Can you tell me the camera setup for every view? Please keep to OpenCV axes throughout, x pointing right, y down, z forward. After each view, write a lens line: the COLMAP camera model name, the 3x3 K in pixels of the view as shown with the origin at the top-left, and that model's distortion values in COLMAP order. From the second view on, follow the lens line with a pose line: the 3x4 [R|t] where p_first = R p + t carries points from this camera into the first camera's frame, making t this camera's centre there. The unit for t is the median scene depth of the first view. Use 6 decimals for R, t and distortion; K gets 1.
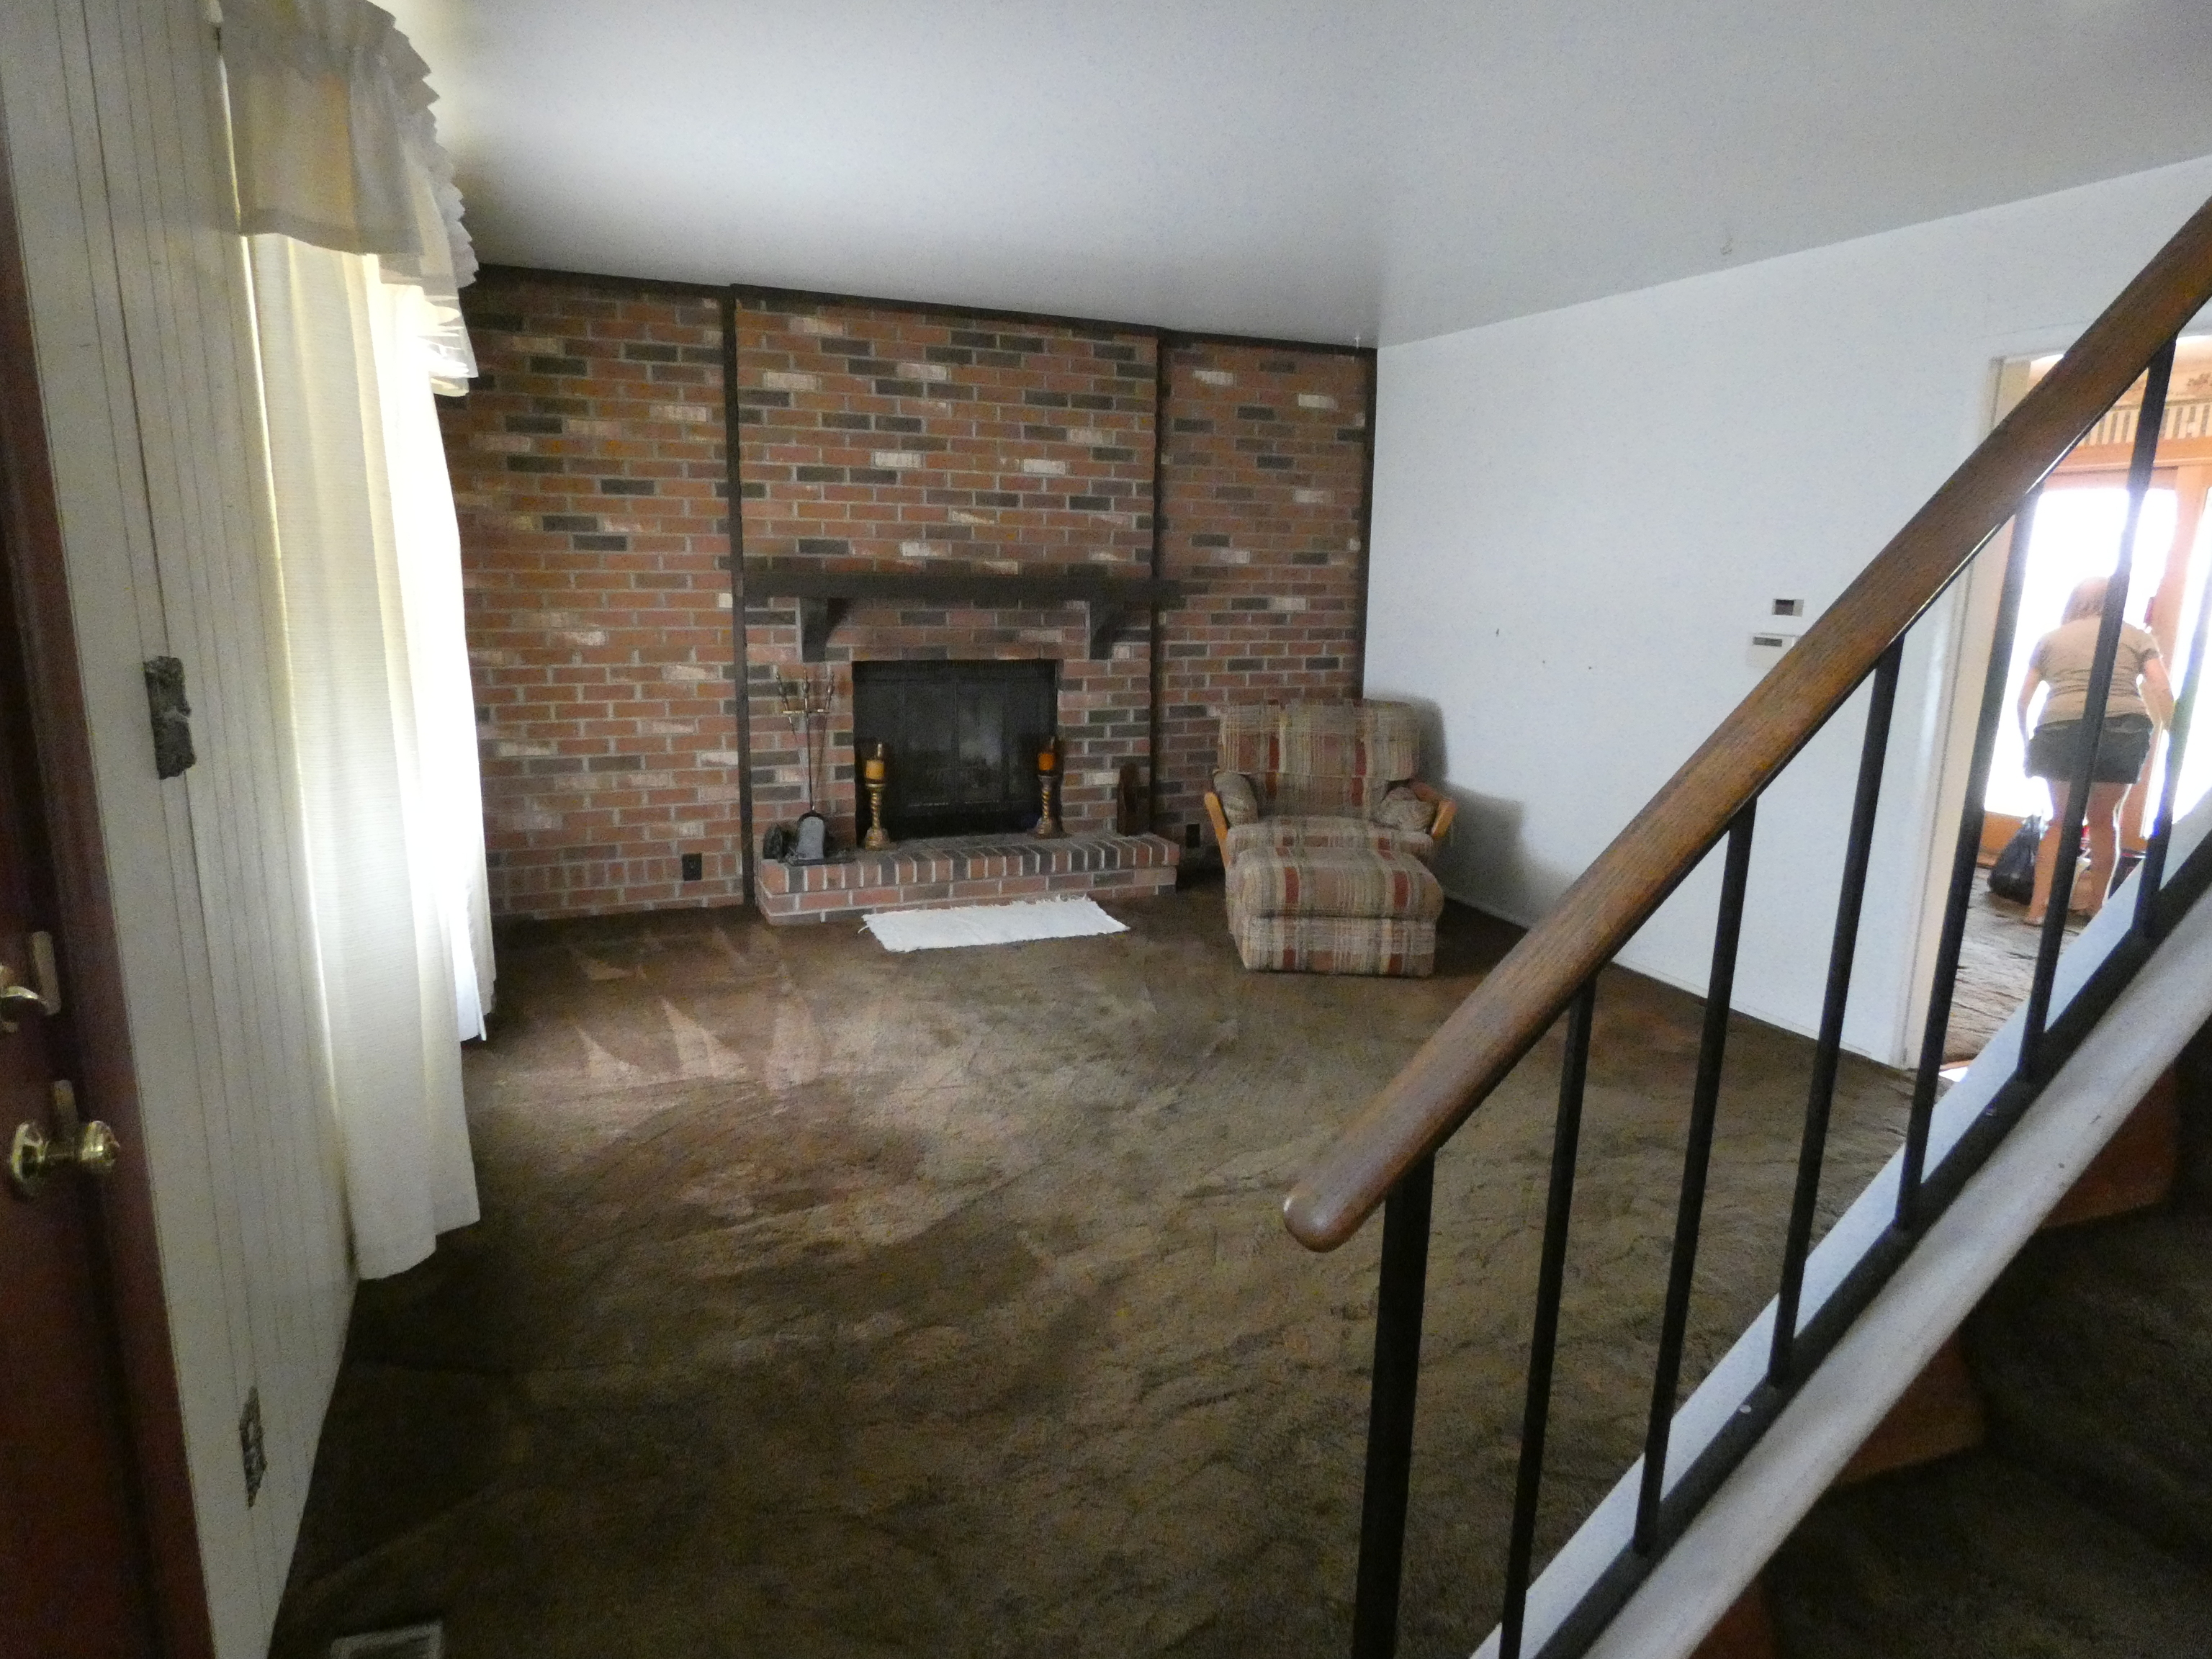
lens RADIAL K [[1339.9, 0, 1113.7], [0, 1339.9, 825.1], [0, 0, 1]] dist [0.005417, -0.006758]
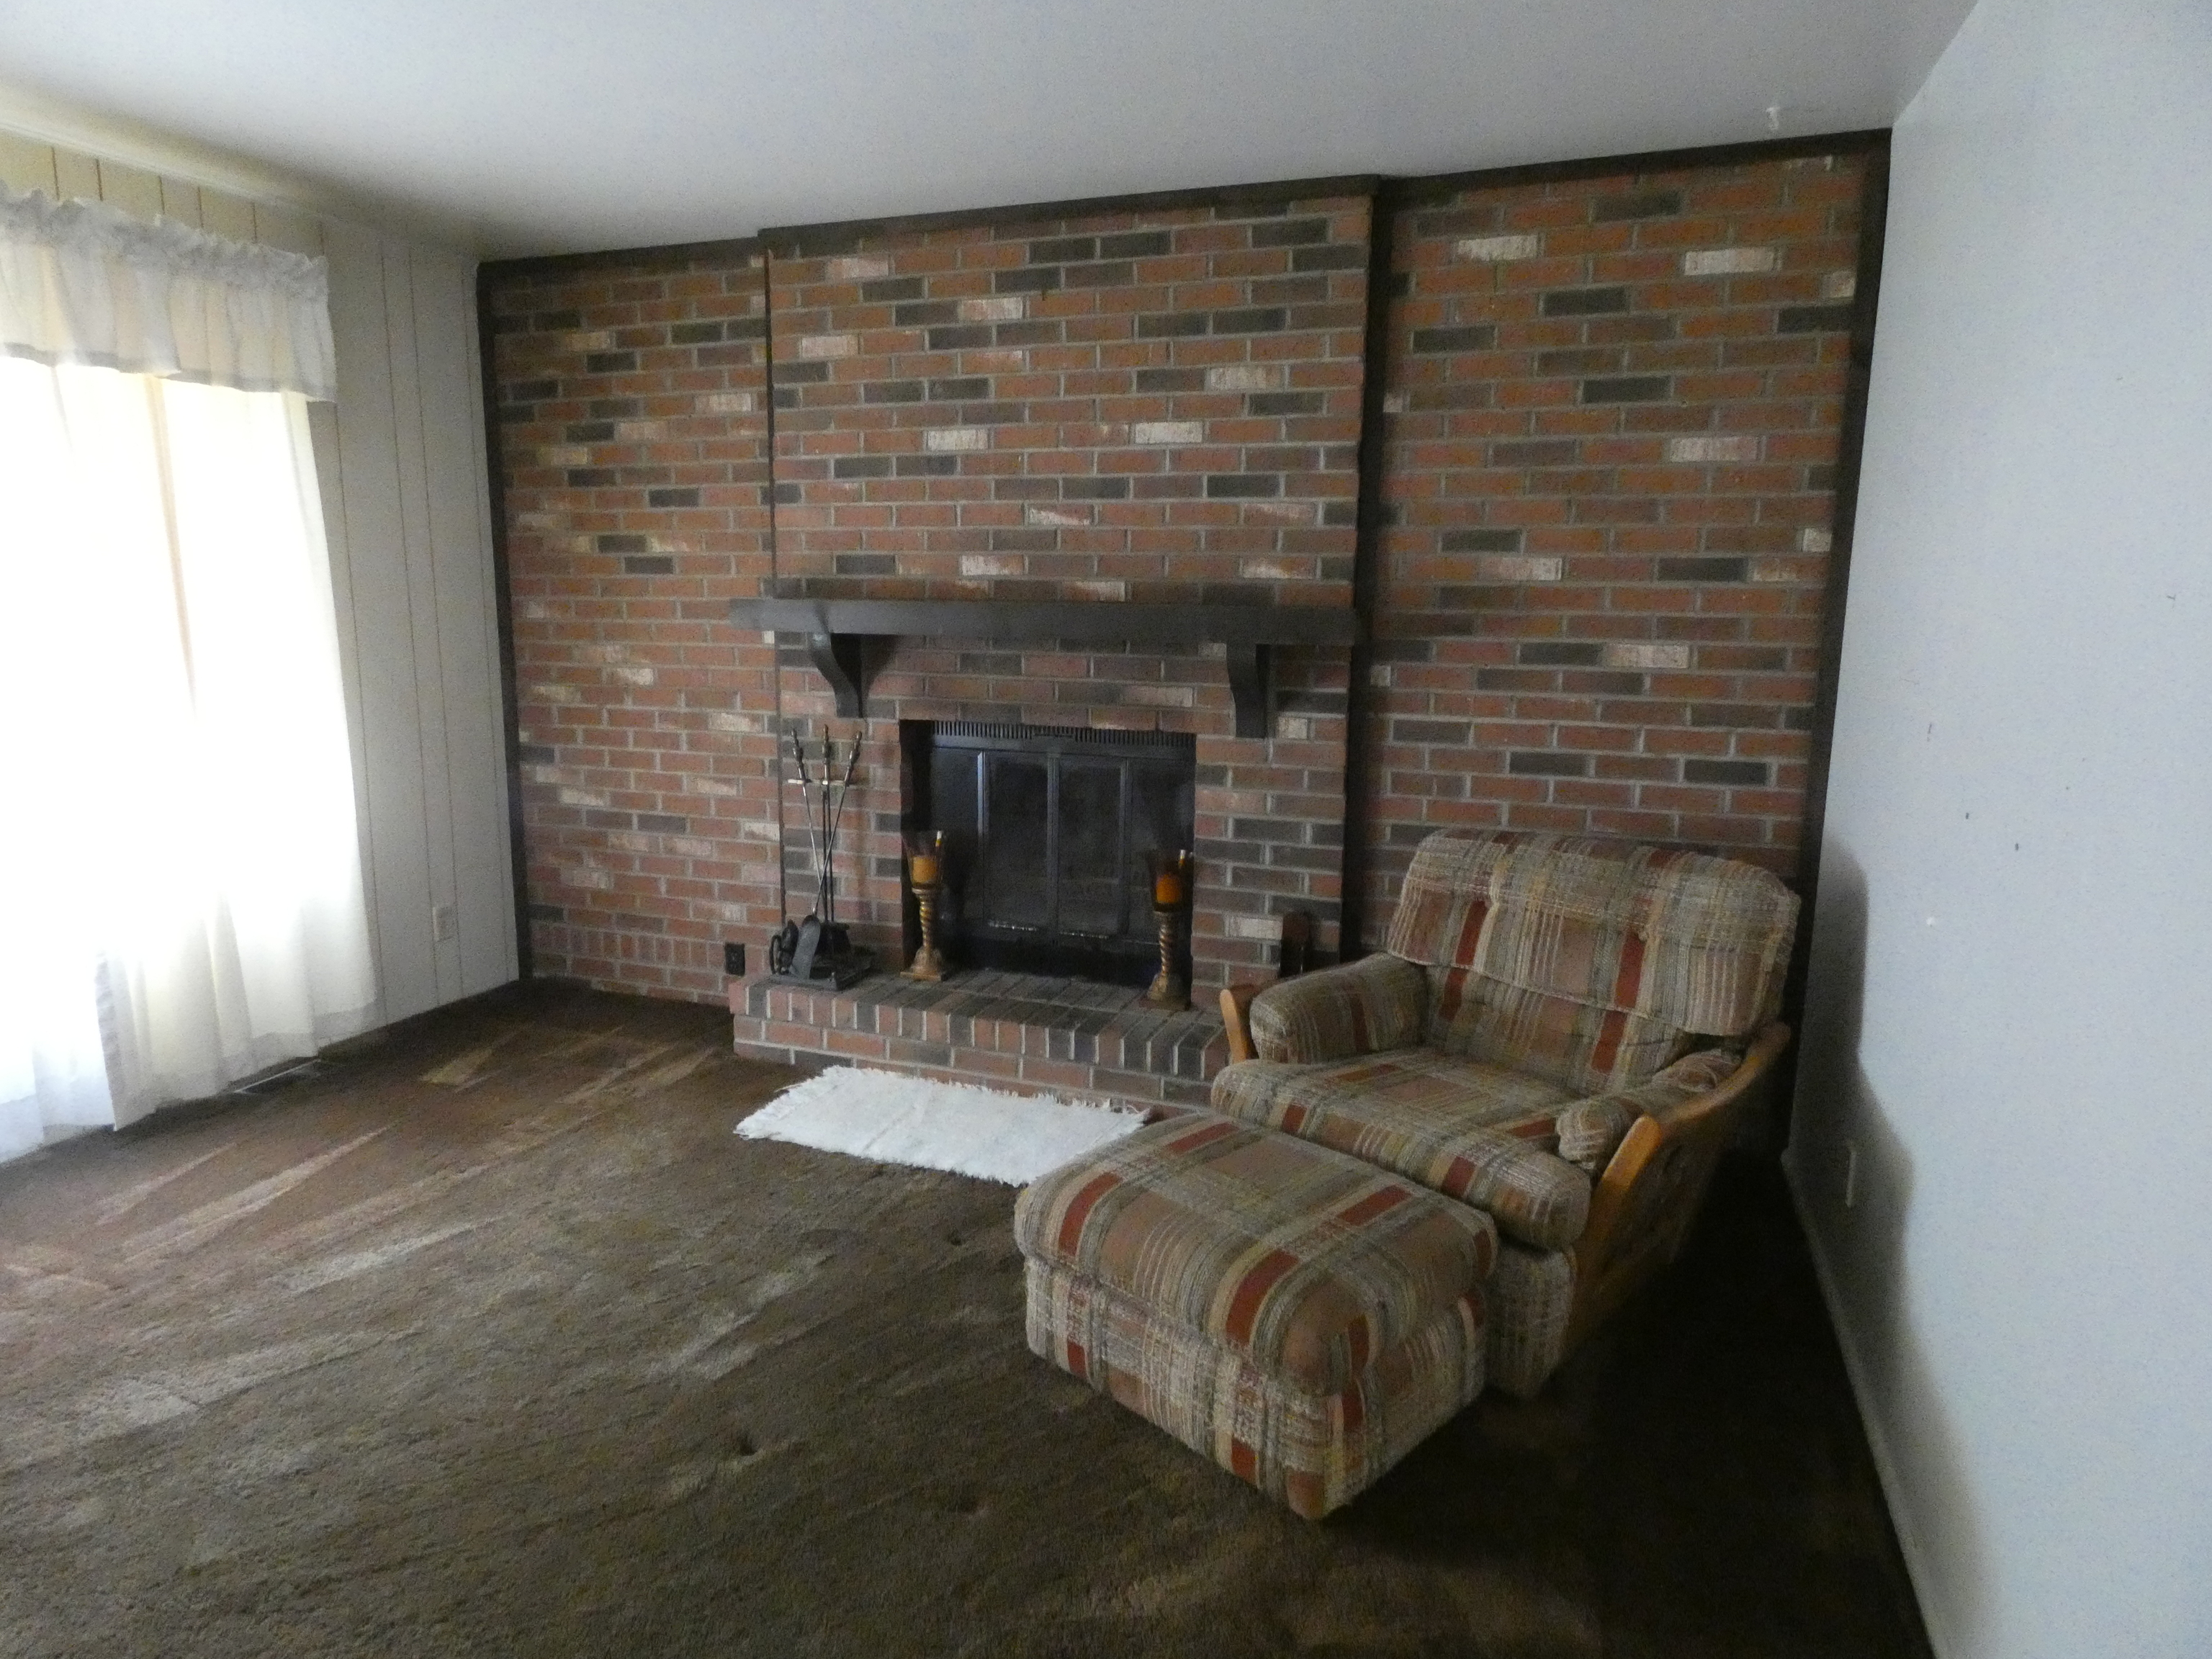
lens RADIAL K [[1339.9, 0, 1084.4], [0, 1339.9, 830.9], [0, 0, 1]] dist [0.005417, -0.006758]
pose [[0.726076, 0.109774, -0.678796, 0.383921], [-0.128511, 0.991444, 0.022873, -0.091308], [0.675499, 0.070625, 0.733971, 0.531827]]
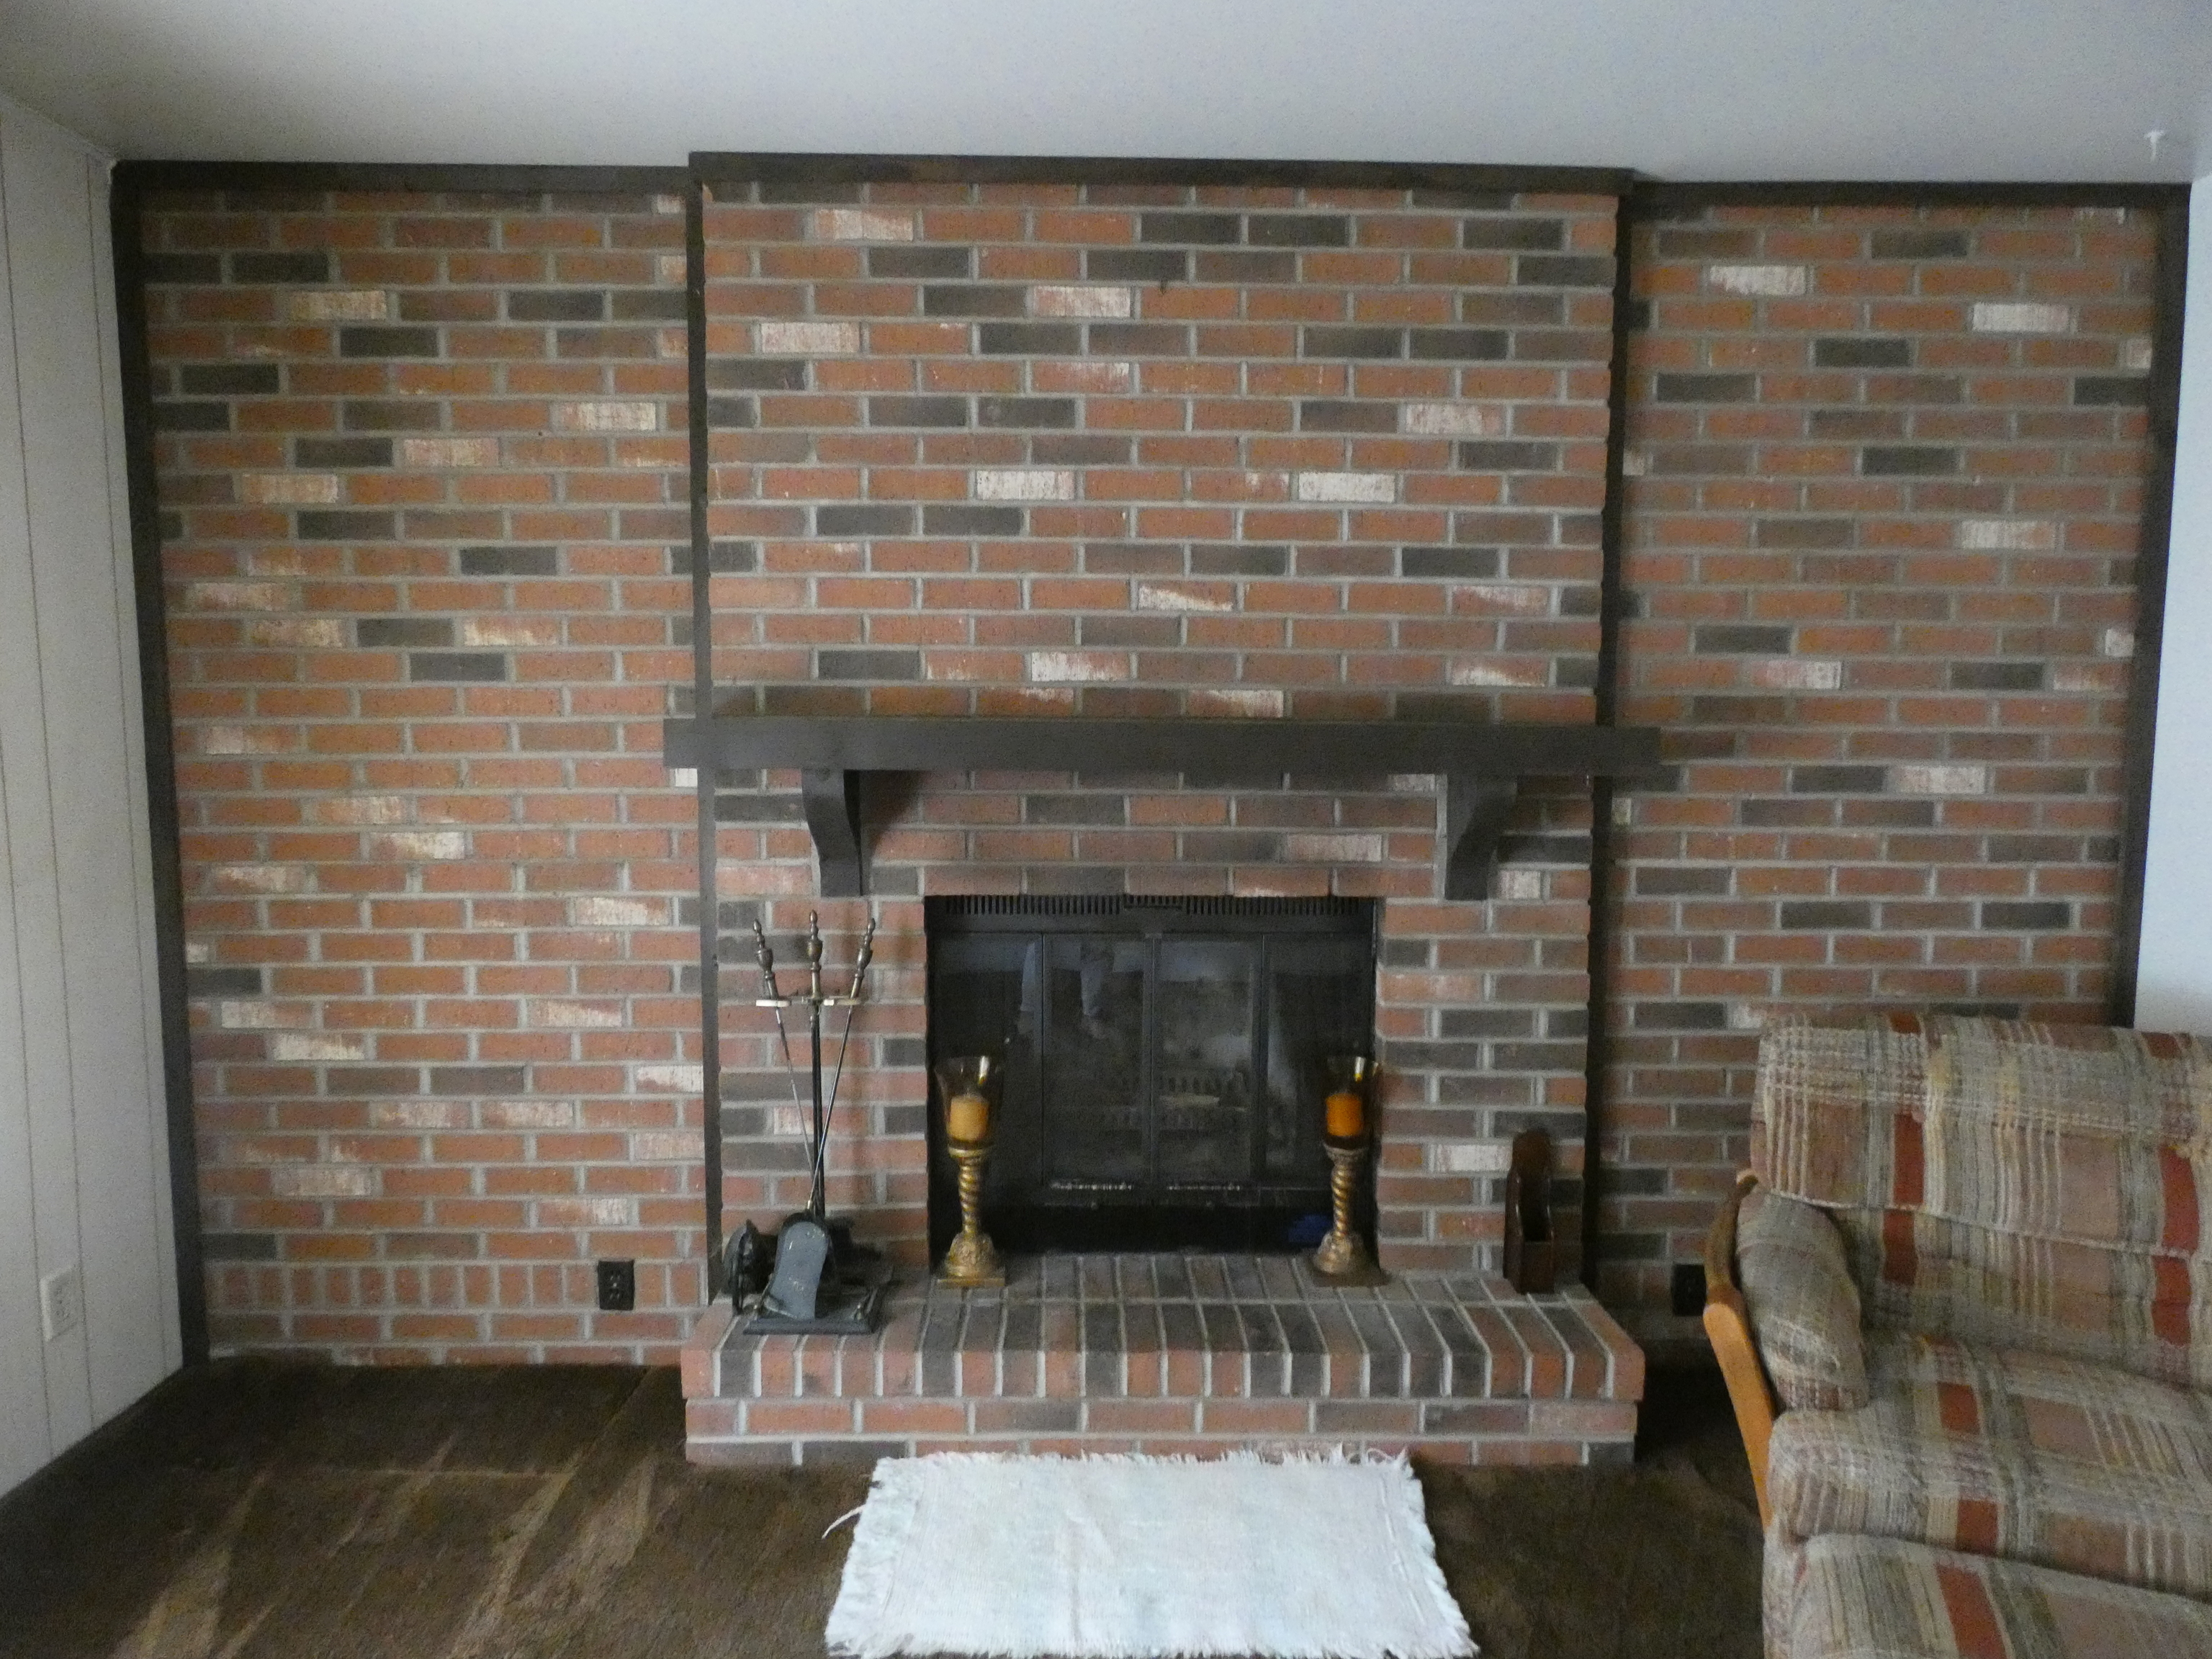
lens RADIAL K [[1339.9, 0, 1106.9], [0, 1339.9, 836.3], [0, 0, 1]] dist [0.005417, -0.006758]
pose [[0.926604, 0.022182, -0.375383, 0.049685], [-0.060573, 0.994027, -0.090782, -0.103459], [0.371128, 0.106857, 0.922413, 0.569663]]
